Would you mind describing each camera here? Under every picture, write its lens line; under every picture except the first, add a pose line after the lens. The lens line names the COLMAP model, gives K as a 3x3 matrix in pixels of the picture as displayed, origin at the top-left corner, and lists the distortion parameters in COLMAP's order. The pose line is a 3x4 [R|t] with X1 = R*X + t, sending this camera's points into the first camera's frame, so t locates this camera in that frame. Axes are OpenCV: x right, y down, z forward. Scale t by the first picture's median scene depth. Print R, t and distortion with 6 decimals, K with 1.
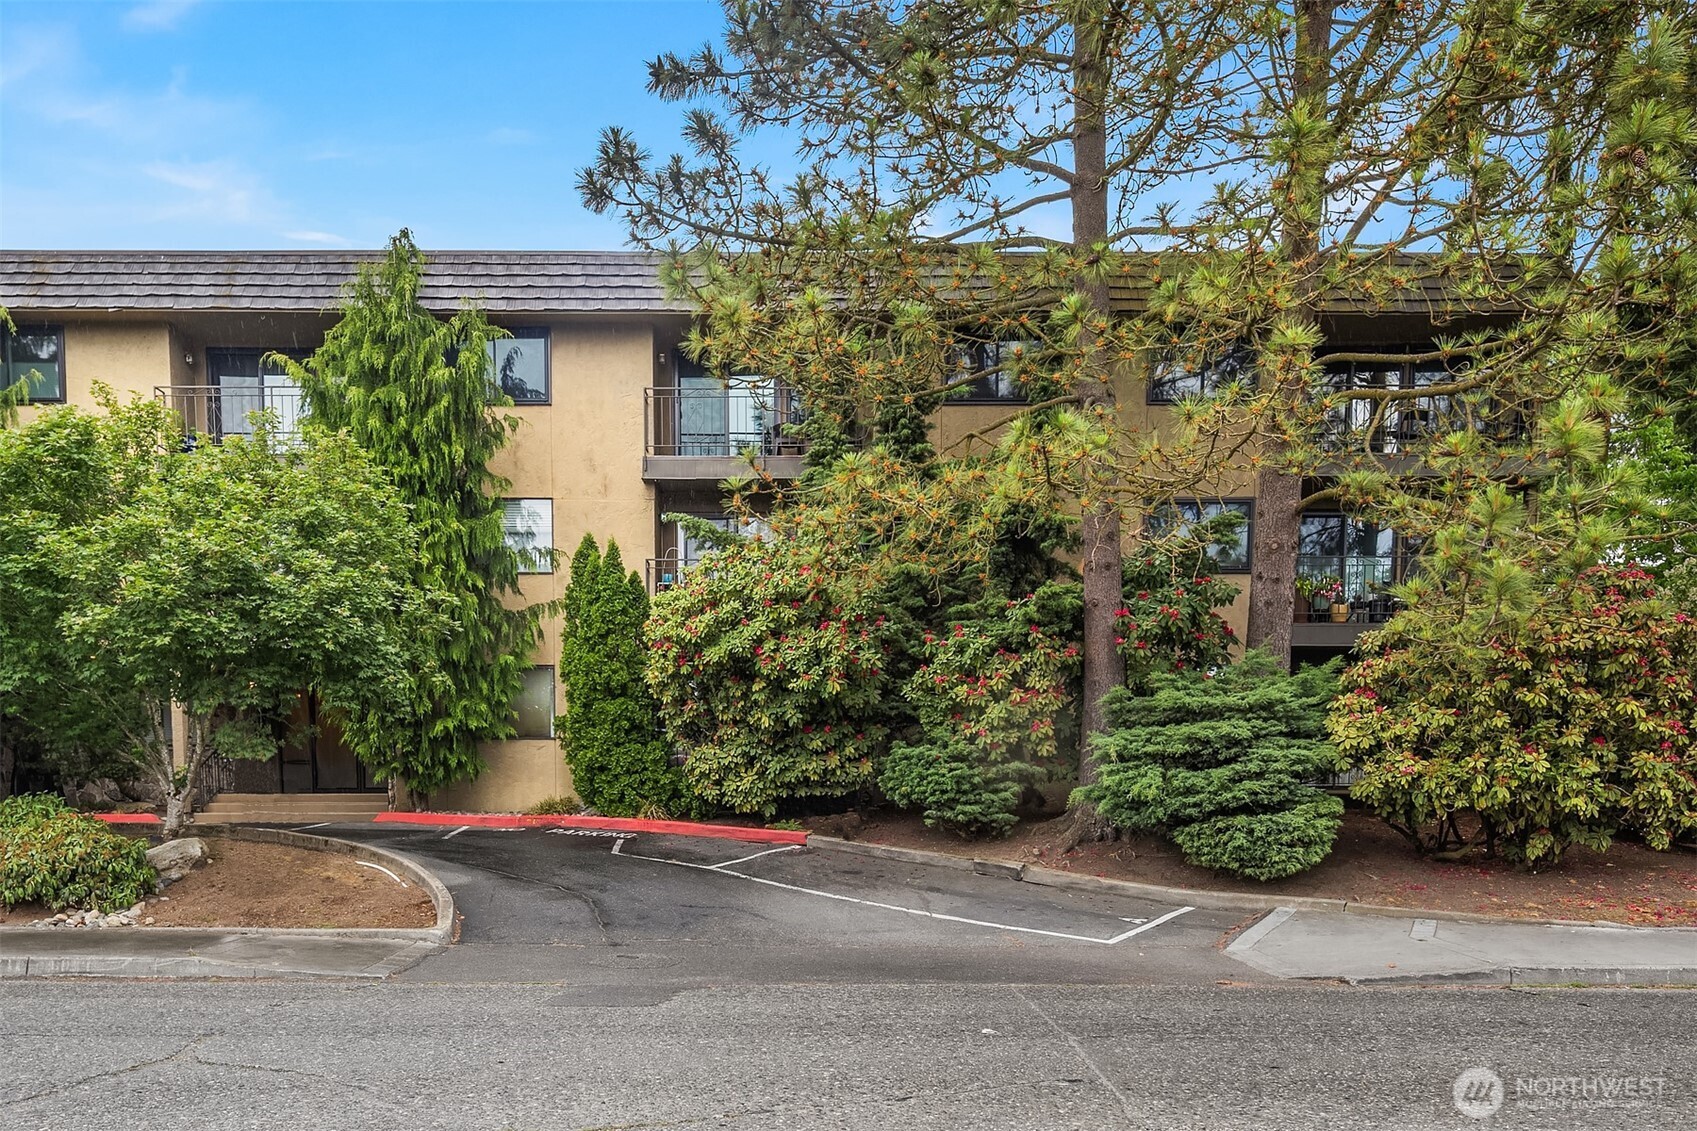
lens RADIAL K [[1355.2, 0, 856.9], [0, 1355.2, 562.7], [0, 0, 1]] dist [0.008820, -0.001128]
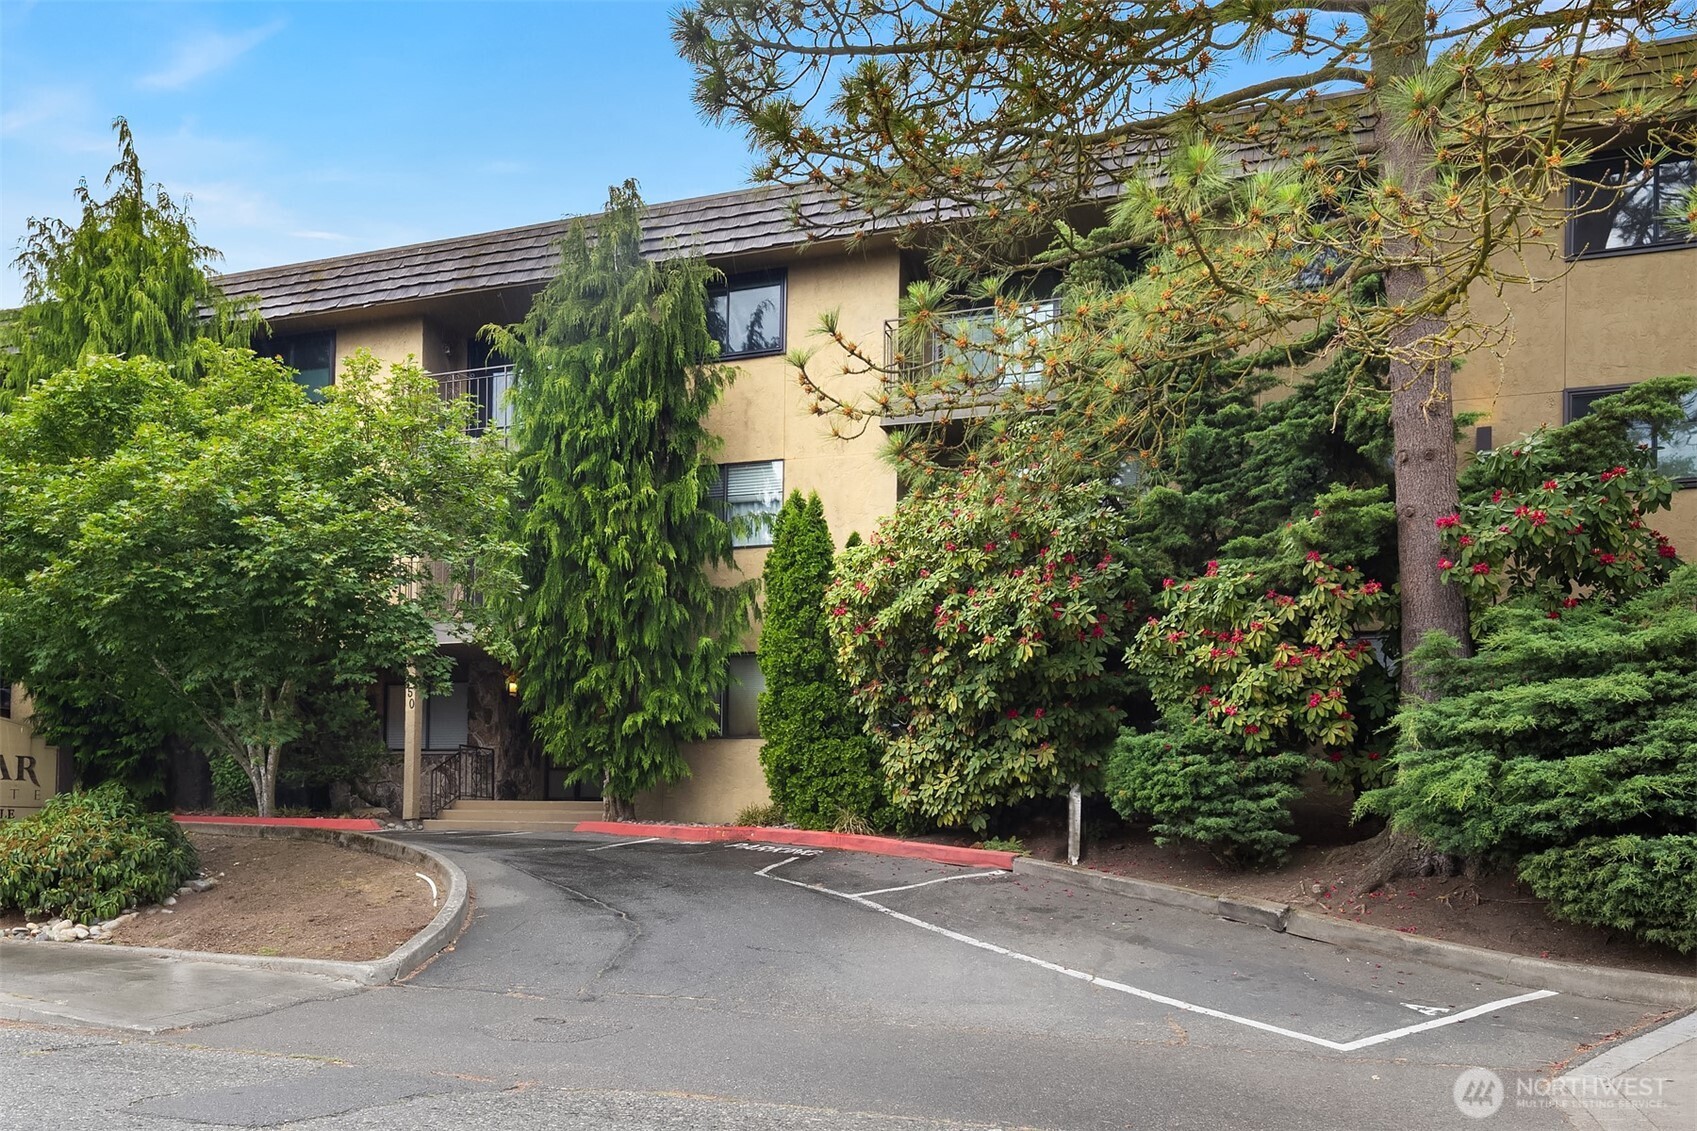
lens RADIAL K [[1355.2, 0, 839.2], [0, 1355.2, 567.2], [0, 0, 1]] dist [0.008820, -0.001128]
pose [[0.930177, -0.053918, -0.363129, 0.151358], [0.047424, 0.998516, -0.026781, 0.059233], [0.364034, 0.007690, 0.931354, 0.279271]]
